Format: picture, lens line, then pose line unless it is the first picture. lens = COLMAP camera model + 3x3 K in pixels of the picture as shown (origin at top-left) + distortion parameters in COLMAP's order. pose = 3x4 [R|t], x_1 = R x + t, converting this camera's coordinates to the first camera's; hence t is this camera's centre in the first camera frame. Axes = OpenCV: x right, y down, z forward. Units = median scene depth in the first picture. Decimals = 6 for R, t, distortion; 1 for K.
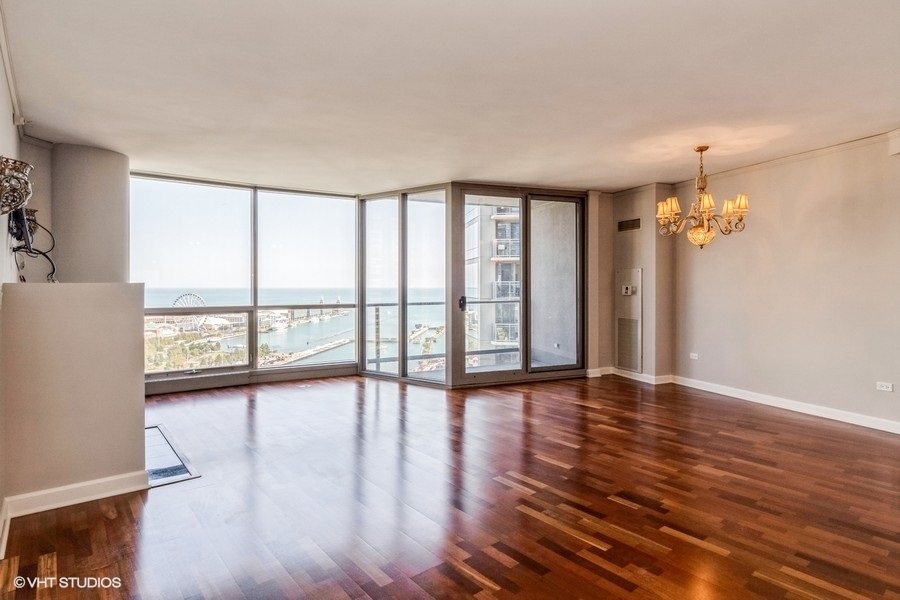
lens RADIAL K [[486.5, 0, 452.1], [0, 486.5, 288.2], [0, 0, 1]] dist [-0.000986, -0.000202]
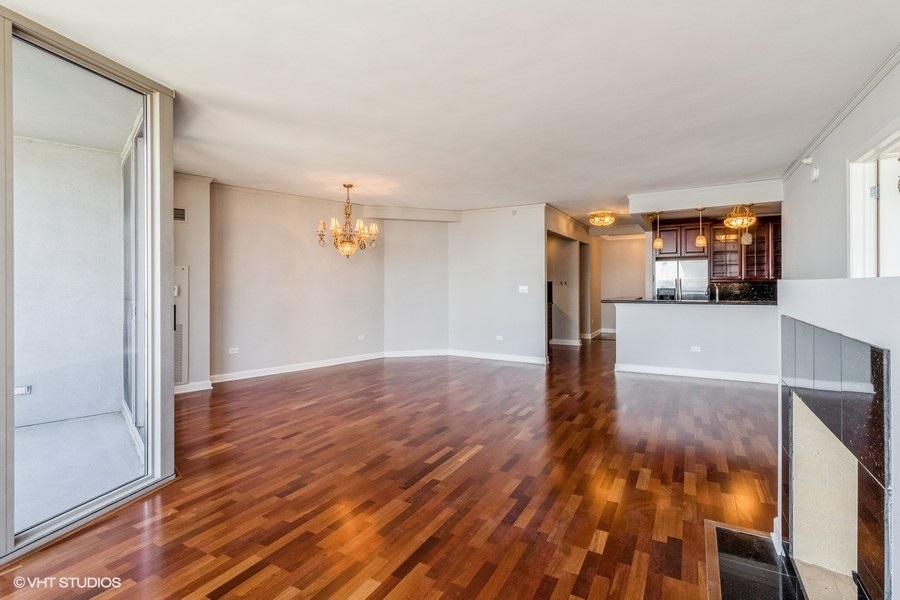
lens RADIAL K [[418.5, 0, 448.1], [0, 418.5, 284.5], [0, 0, 1]] dist [0.000399, 0.000029]
pose [[-0.354265, 0.001711, 0.935143, -0.742476], [0.009187, 0.999956, 0.001651, -0.005010], [-0.935100, 0.009176, -0.354265, 1.225092]]
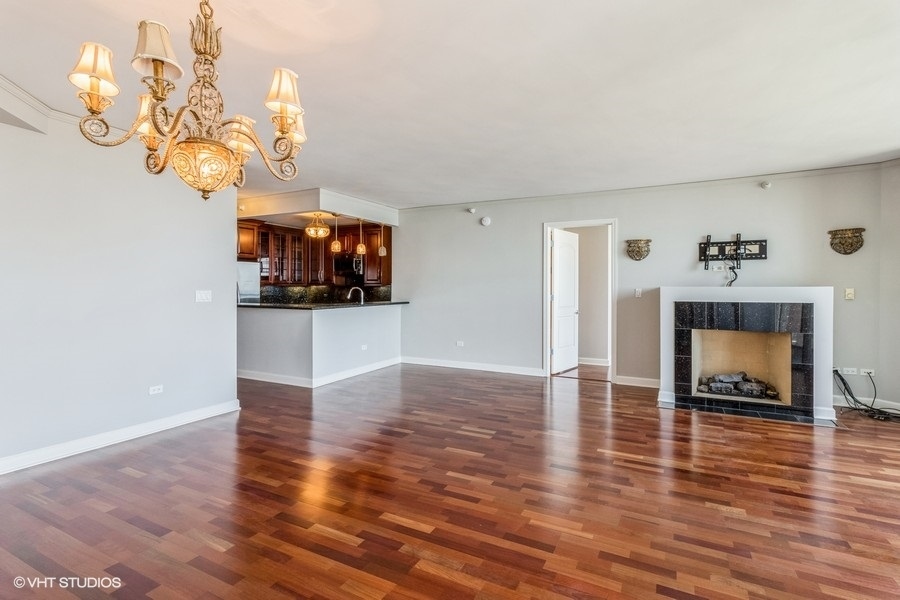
lens RADIAL K [[437.8, 0, 451.7], [0, 437.8, 286.9], [0, 0, 1]] dist [-0.000312, -0.000077]
pose [[-0.916345, 0.002028, -0.400385, 0.500114], [-0.001693, 0.999959, 0.008938, -0.010322], [0.400386, 0.008868, -0.916304, 1.516223]]
